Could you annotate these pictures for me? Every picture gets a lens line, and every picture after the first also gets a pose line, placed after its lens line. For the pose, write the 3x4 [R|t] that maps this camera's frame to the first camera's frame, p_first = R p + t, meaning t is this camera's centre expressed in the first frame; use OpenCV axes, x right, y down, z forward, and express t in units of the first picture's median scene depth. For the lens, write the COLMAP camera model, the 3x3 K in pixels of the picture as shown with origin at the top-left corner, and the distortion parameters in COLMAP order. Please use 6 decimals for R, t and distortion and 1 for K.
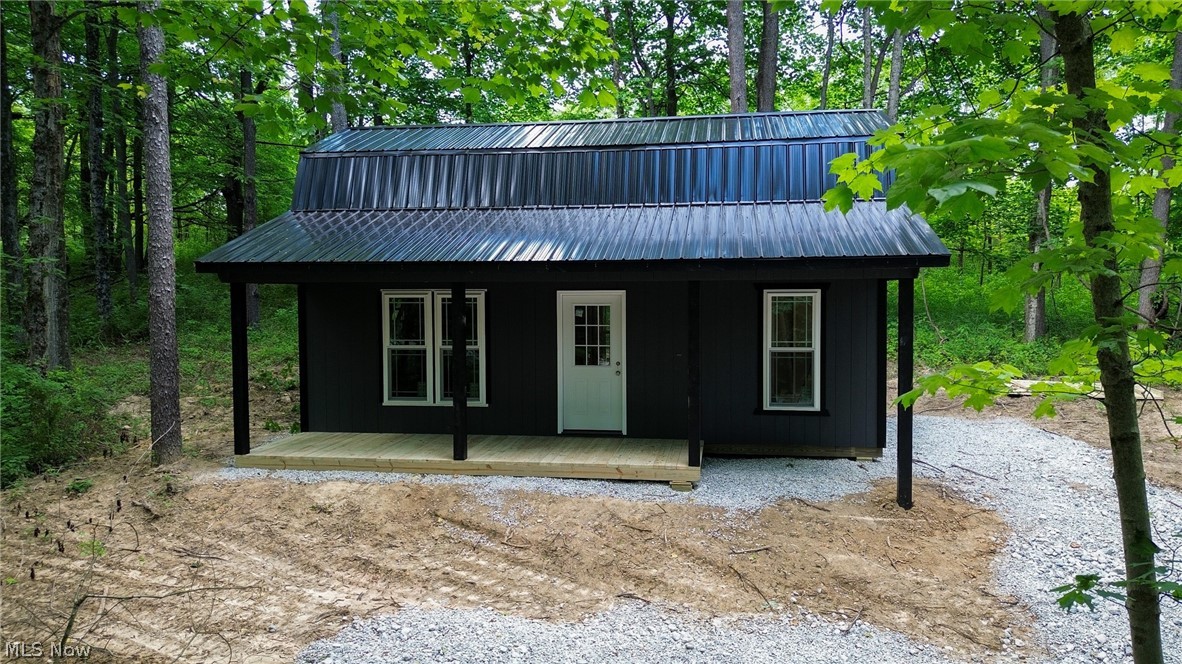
lens RADIAL K [[865.6, 0, 591.0], [0, 865.6, 332.0], [0, 0, 1]] dist [0.014665, -0.000970]
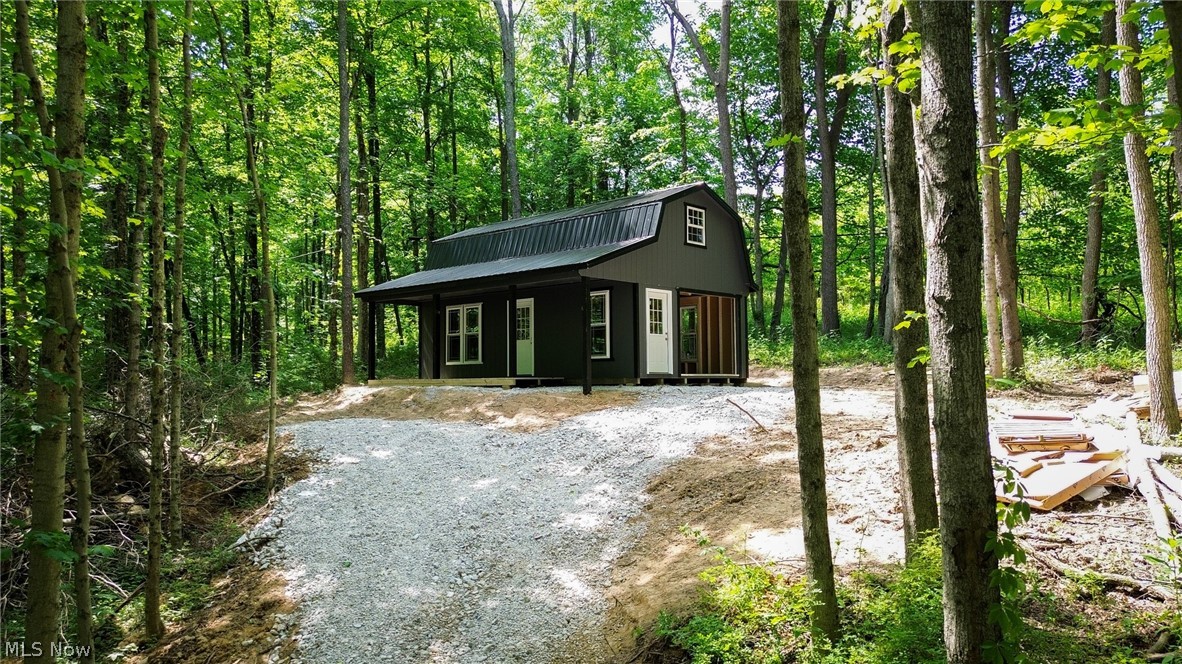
lens RADIAL K [[865.6, 0, 591.0], [0, 865.6, 332.0], [0, 0, 1]] dist [0.014665, -0.000970]
pose [[0.833978, -0.037495, -0.550522, 1.319537], [-0.020048, 0.994971, -0.098136, 0.231772], [0.551433, 0.092880, 0.829033, -0.528736]]
